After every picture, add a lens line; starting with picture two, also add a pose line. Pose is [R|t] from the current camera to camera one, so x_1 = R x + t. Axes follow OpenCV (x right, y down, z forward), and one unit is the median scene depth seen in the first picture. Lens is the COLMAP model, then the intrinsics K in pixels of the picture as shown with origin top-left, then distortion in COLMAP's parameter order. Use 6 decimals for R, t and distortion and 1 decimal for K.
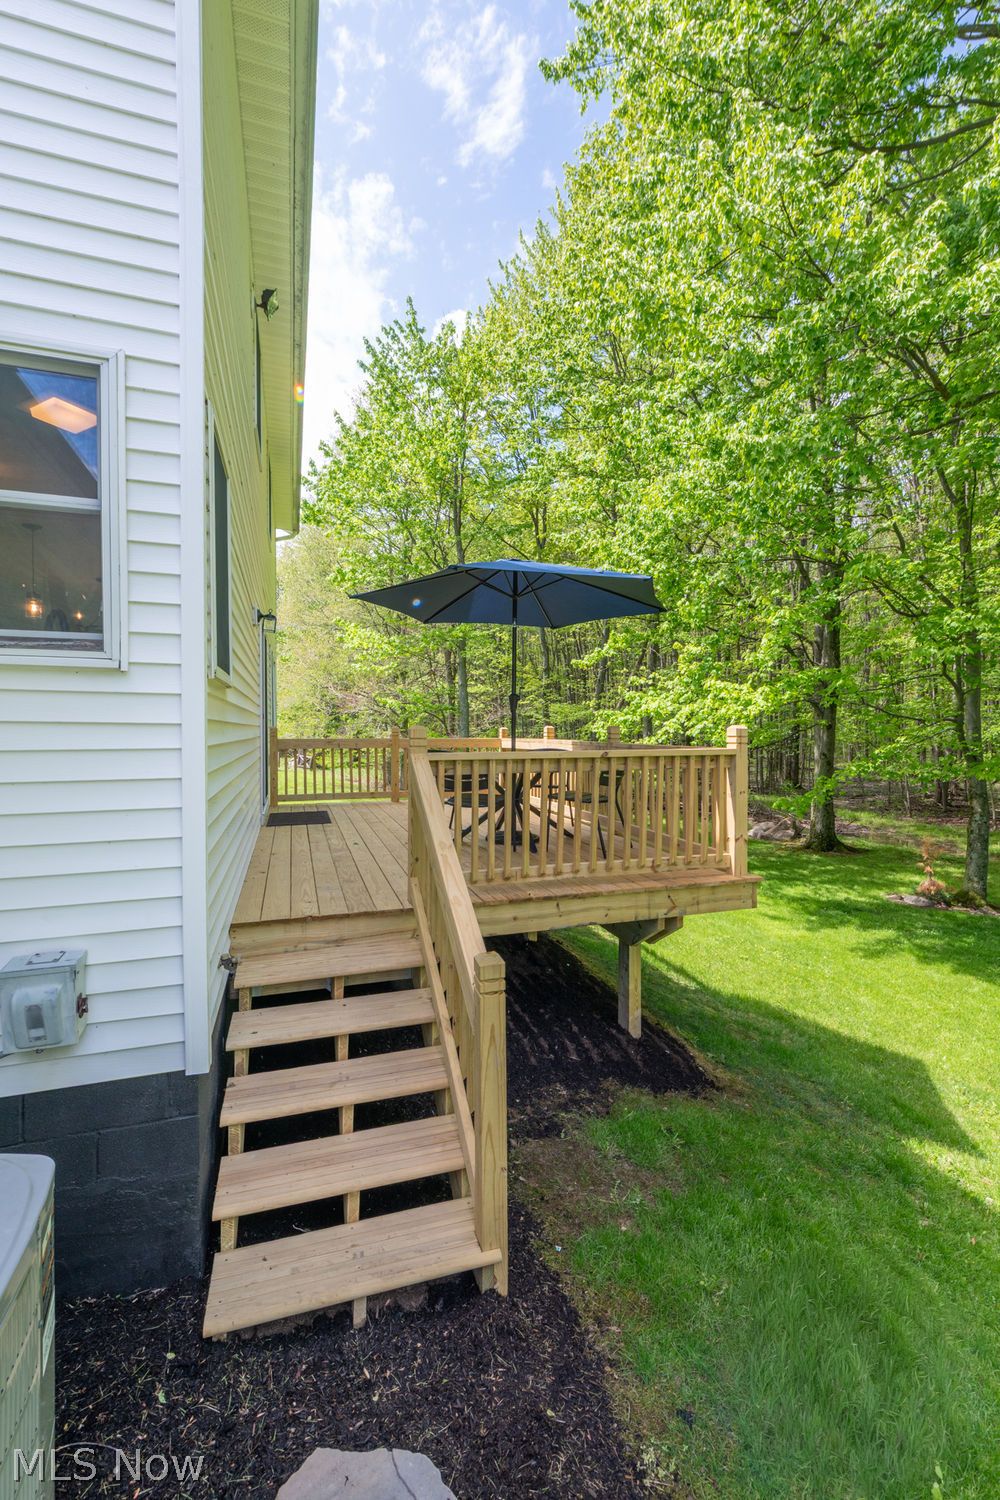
lens RADIAL K [[636.3, 0, 499.1], [0, 636.3, 741.6], [0, 0, 1]] dist [-0.002905, -0.000578]
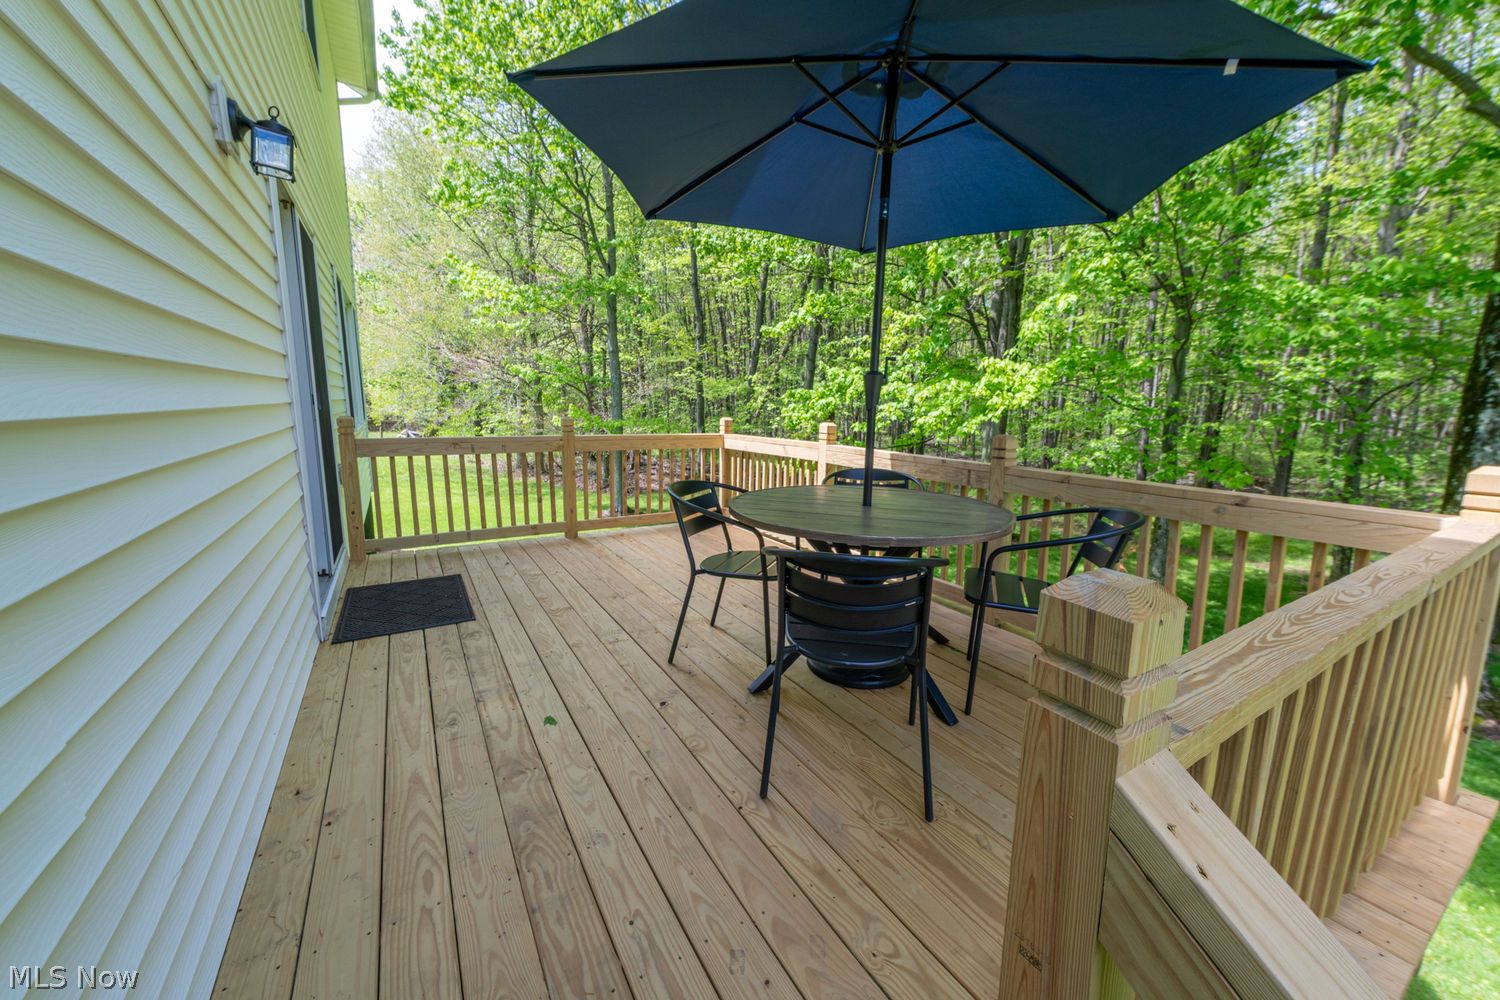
lens RADIAL K [[636.3, 0, 751.8], [0, 636.3, 530.1], [0, 0, 1]] dist [-0.002905, -0.000578]
pose [[0.982660, -0.011509, 0.185061, -0.047322], [-0.021375, 0.984386, 0.174718, -0.011881], [-0.184183, -0.175644, 0.967071, 0.163306]]
